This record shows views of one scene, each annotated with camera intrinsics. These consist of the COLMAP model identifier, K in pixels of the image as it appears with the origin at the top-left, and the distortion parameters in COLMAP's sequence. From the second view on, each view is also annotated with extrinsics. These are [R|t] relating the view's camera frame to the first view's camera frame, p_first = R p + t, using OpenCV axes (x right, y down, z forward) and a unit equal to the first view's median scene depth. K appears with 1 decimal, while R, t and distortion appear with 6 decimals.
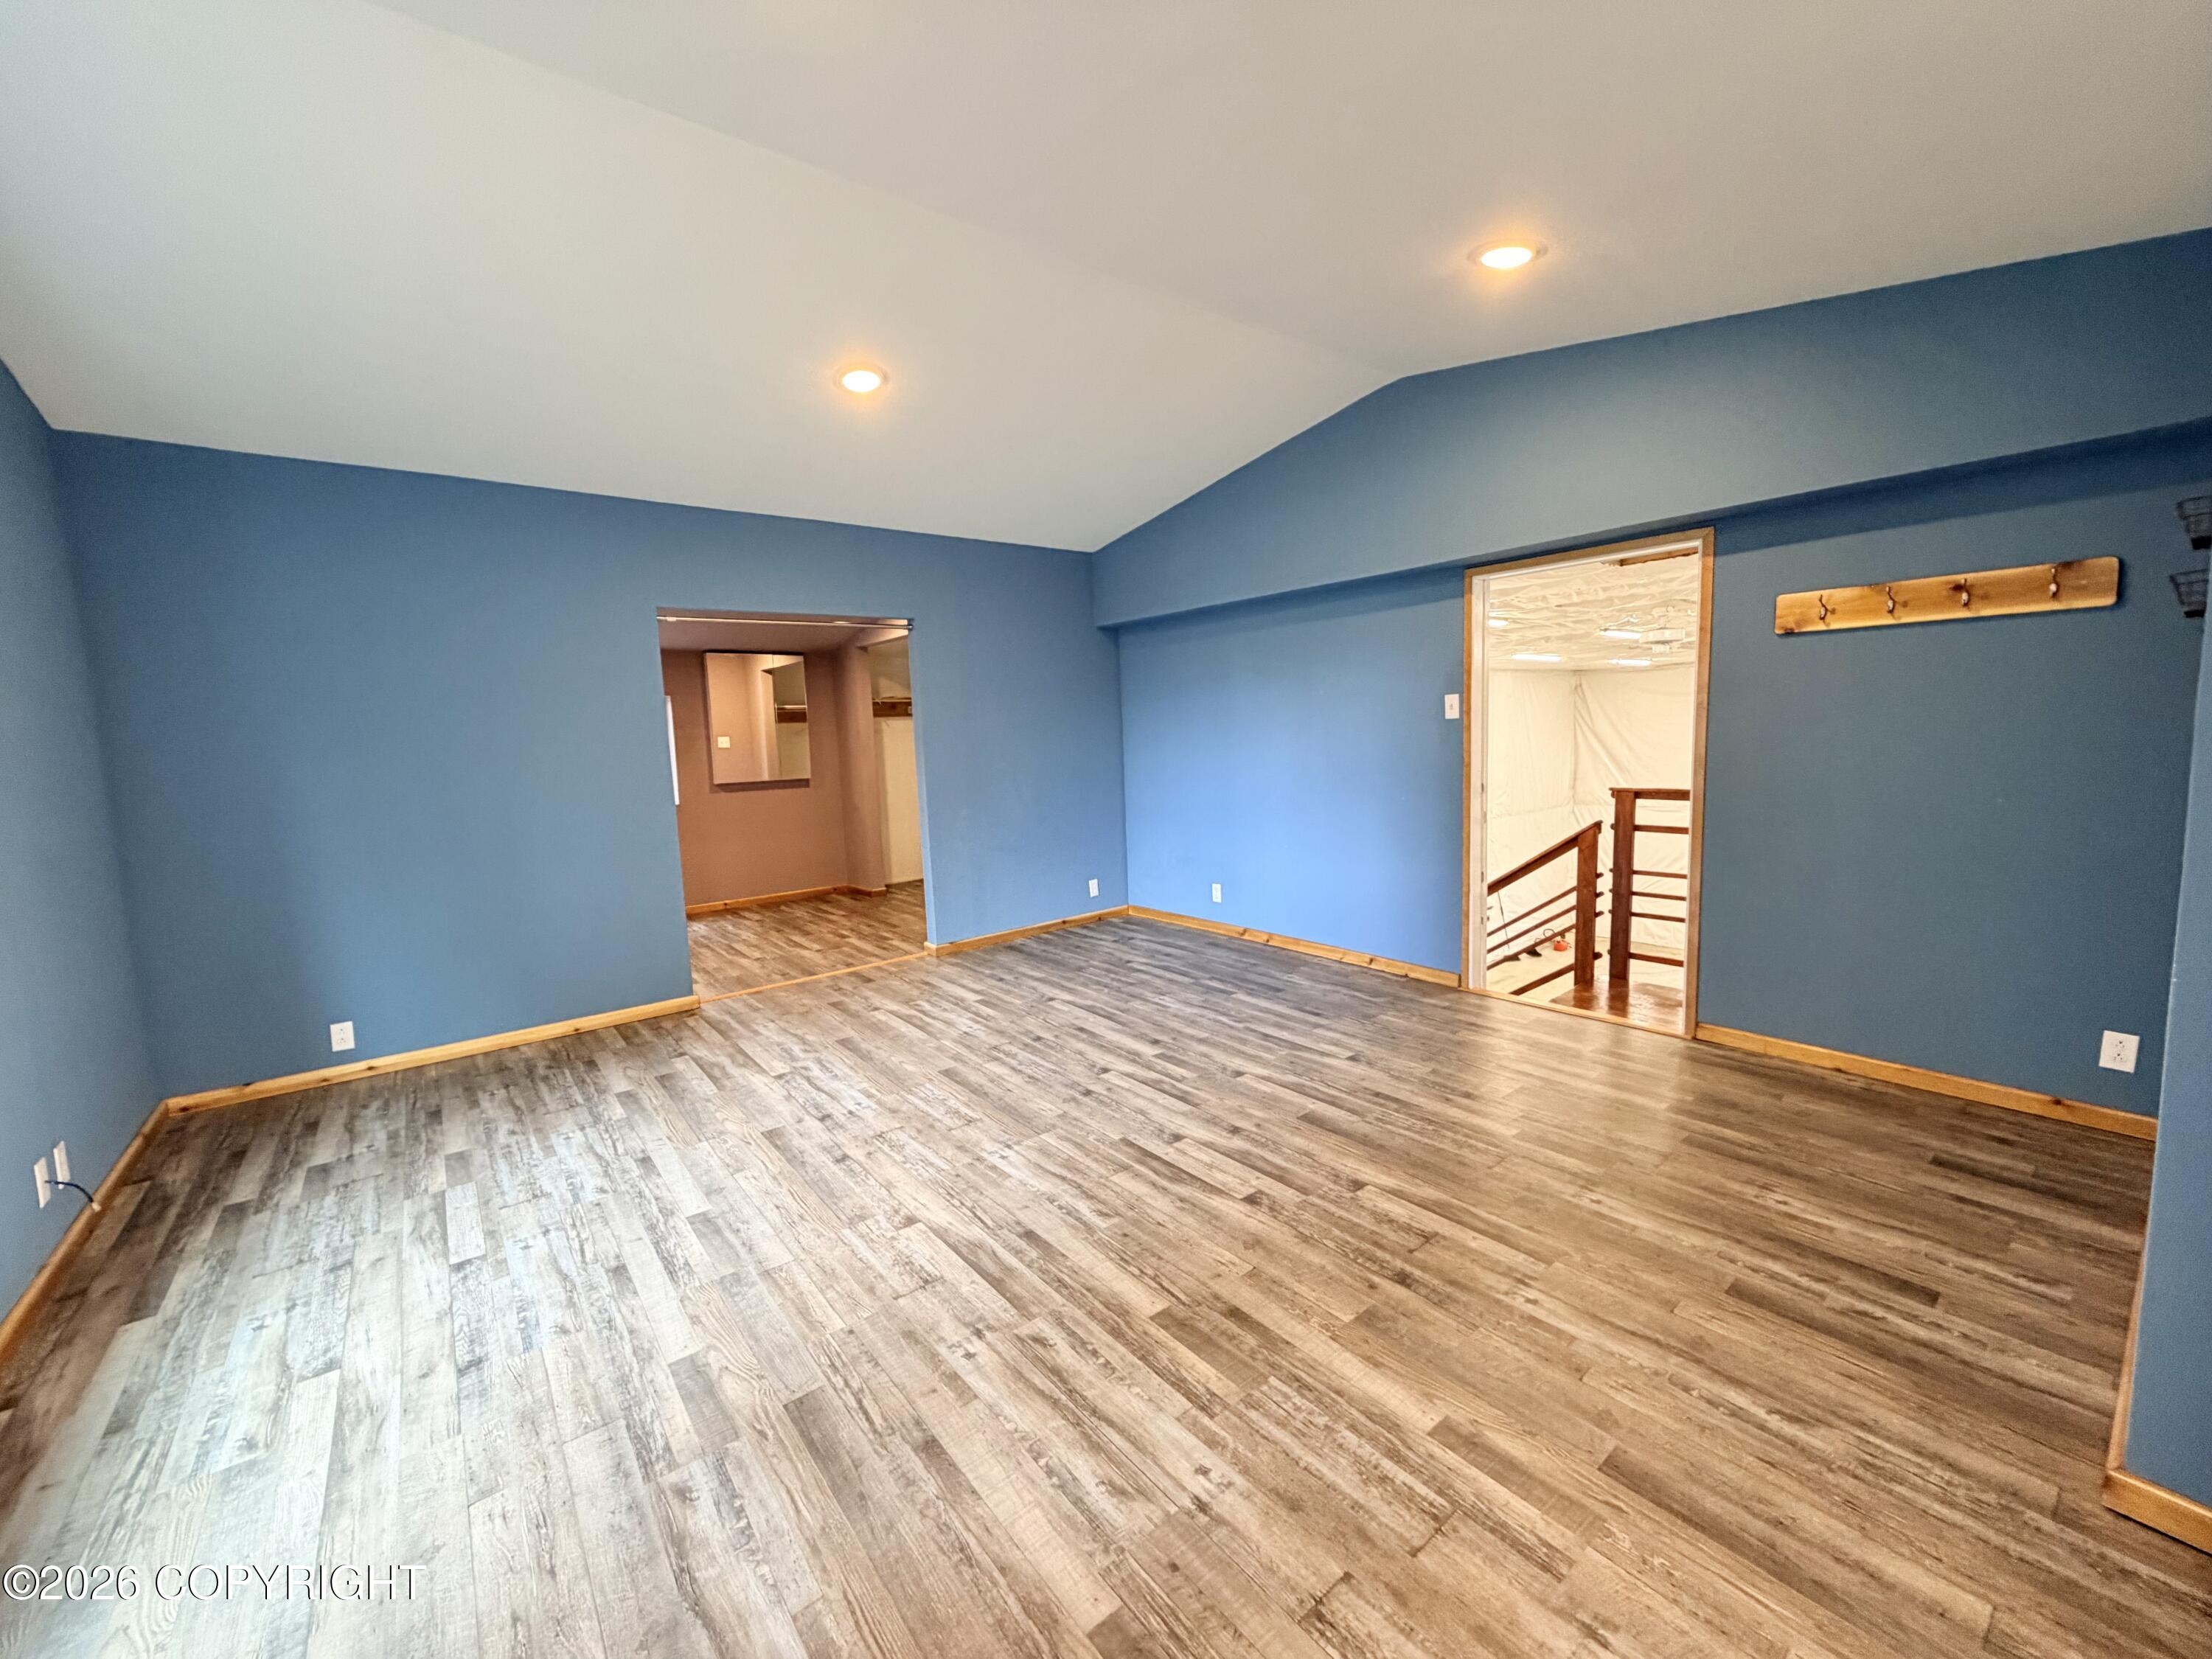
lens RADIAL K [[880.1, 0, 1106.5], [0, 880.1, 828.2], [0, 0, 1]] dist [0.000520, -0.000182]
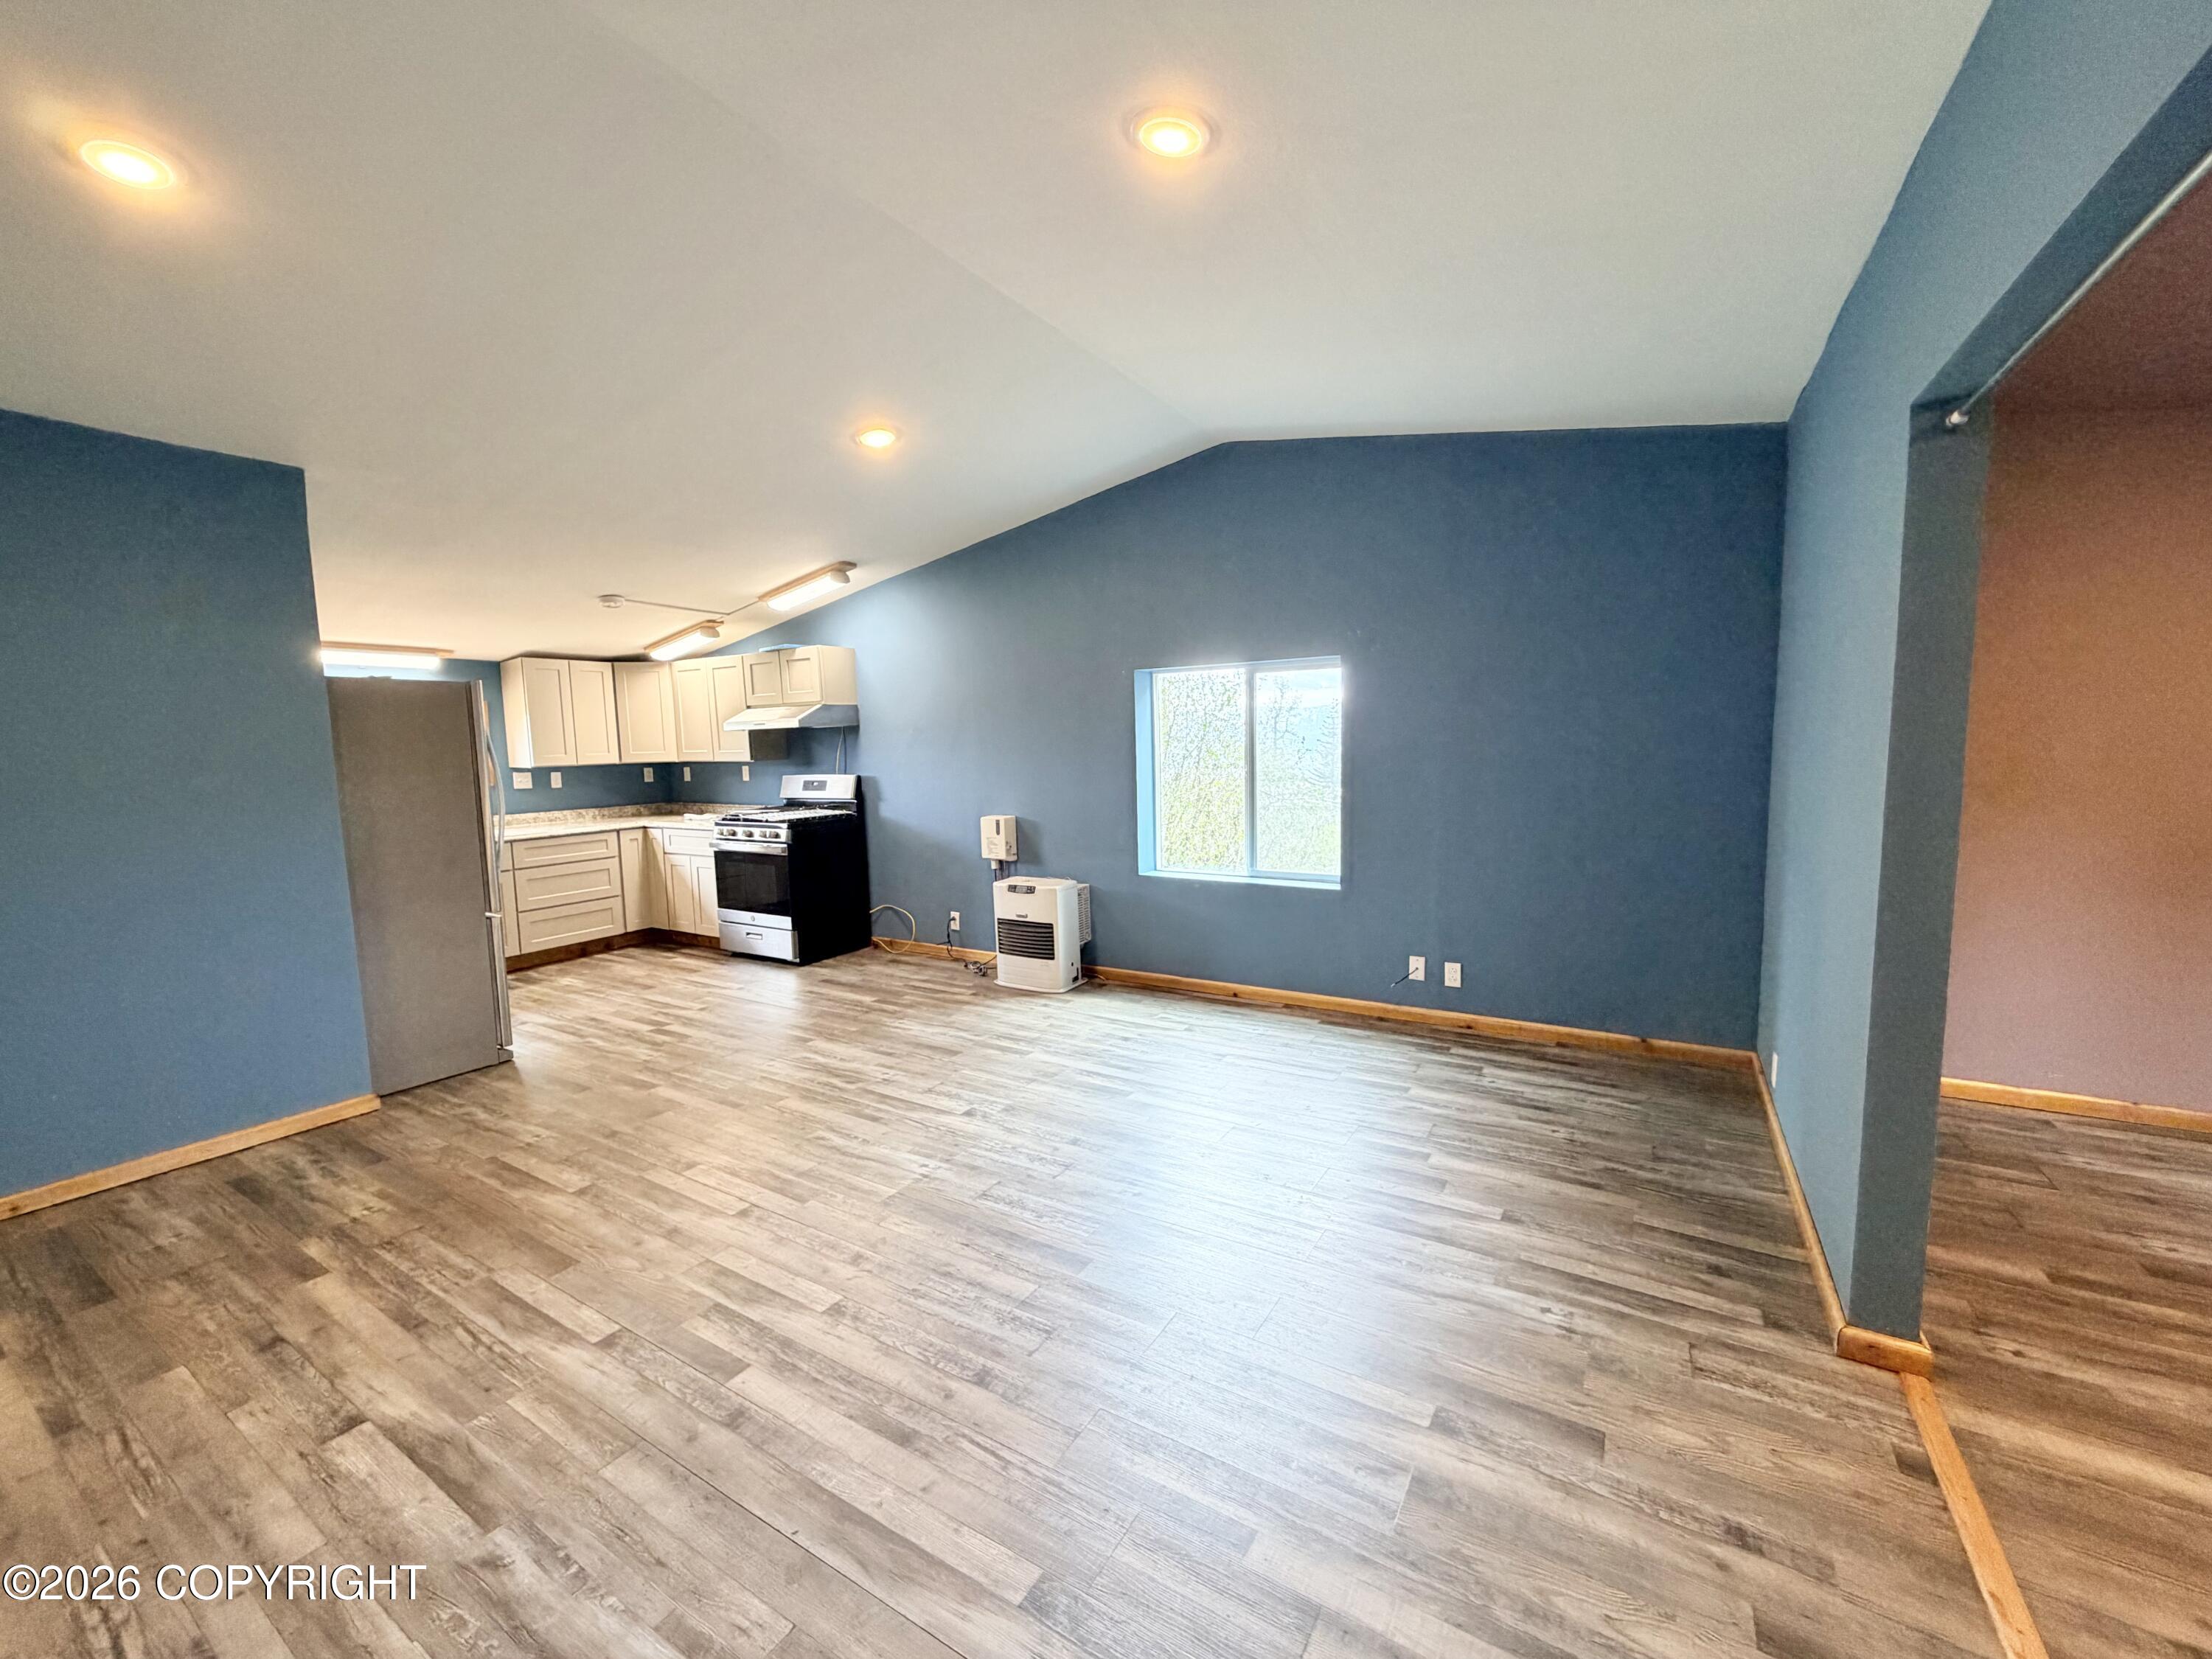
lens RADIAL K [[880.1, 0, 1098.2], [0, 880.1, 834.8], [0, 0, 1]] dist [0.000520, -0.000182]
pose [[-0.940446, 0.098623, -0.325324, -0.008004], [0.024999, 0.974464, 0.223146, -0.215088], [0.339024, 0.201724, -0.918896, 1.745560]]
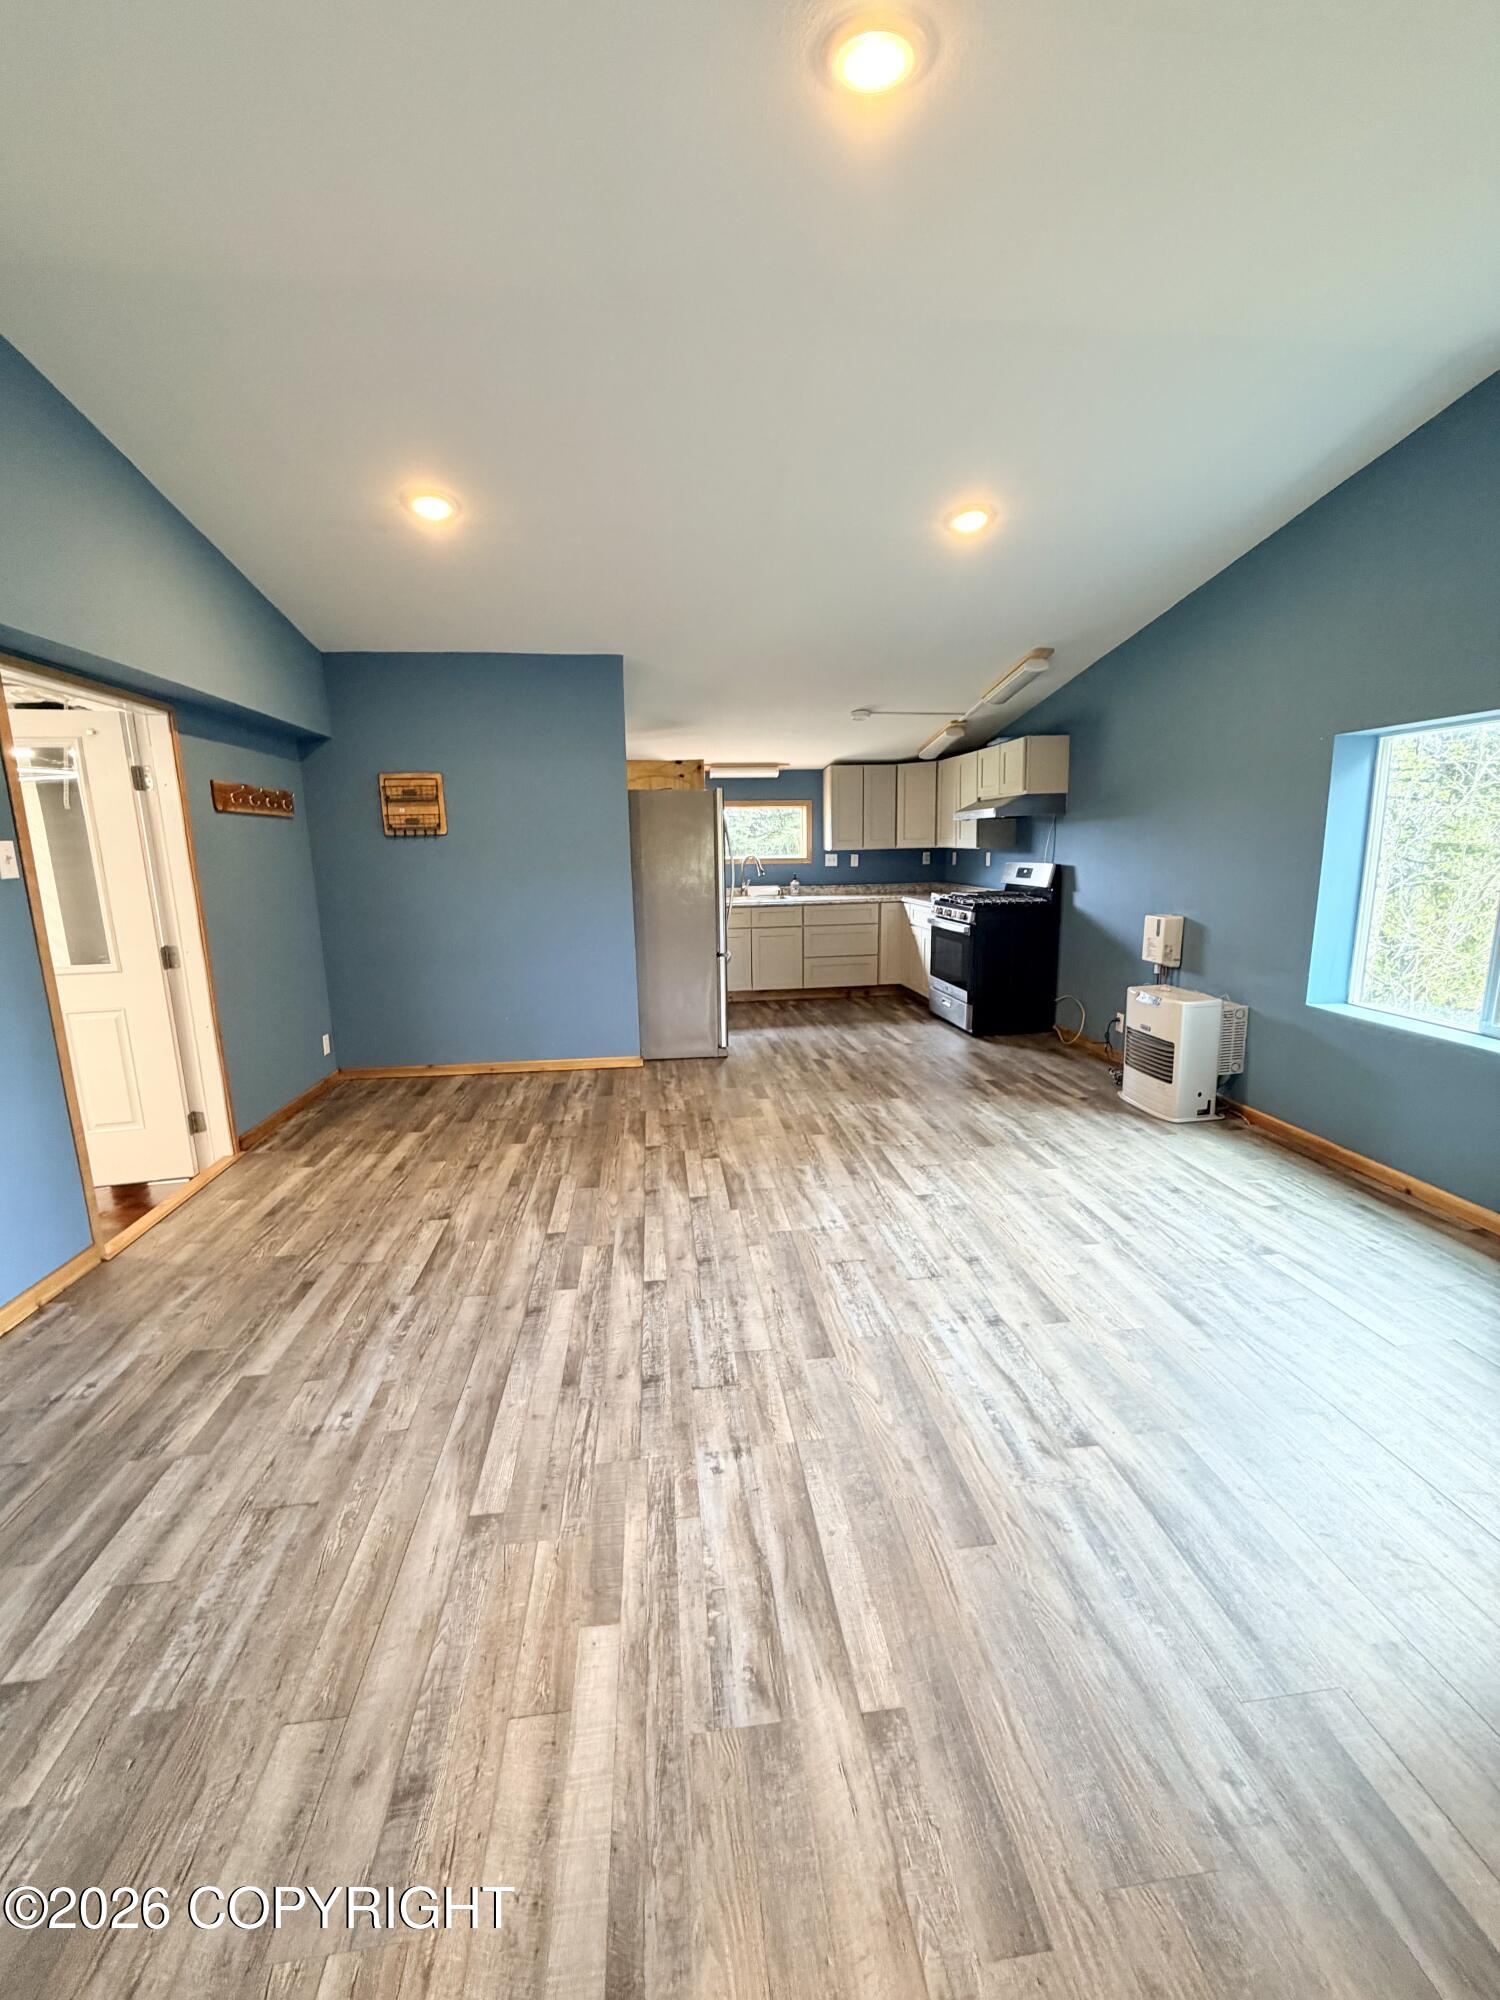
lens RADIAL K [[795.8, 0, 746.8], [0, 795.8, 997.1], [0, 0, 1]] dist [0.000520, -0.000182]
pose [[-0.852238, -0.043027, 0.521381, -0.496093], [0.110679, 0.959224, 0.260074, -0.177191], [-0.511312, 0.279351, -0.812726, 1.634990]]
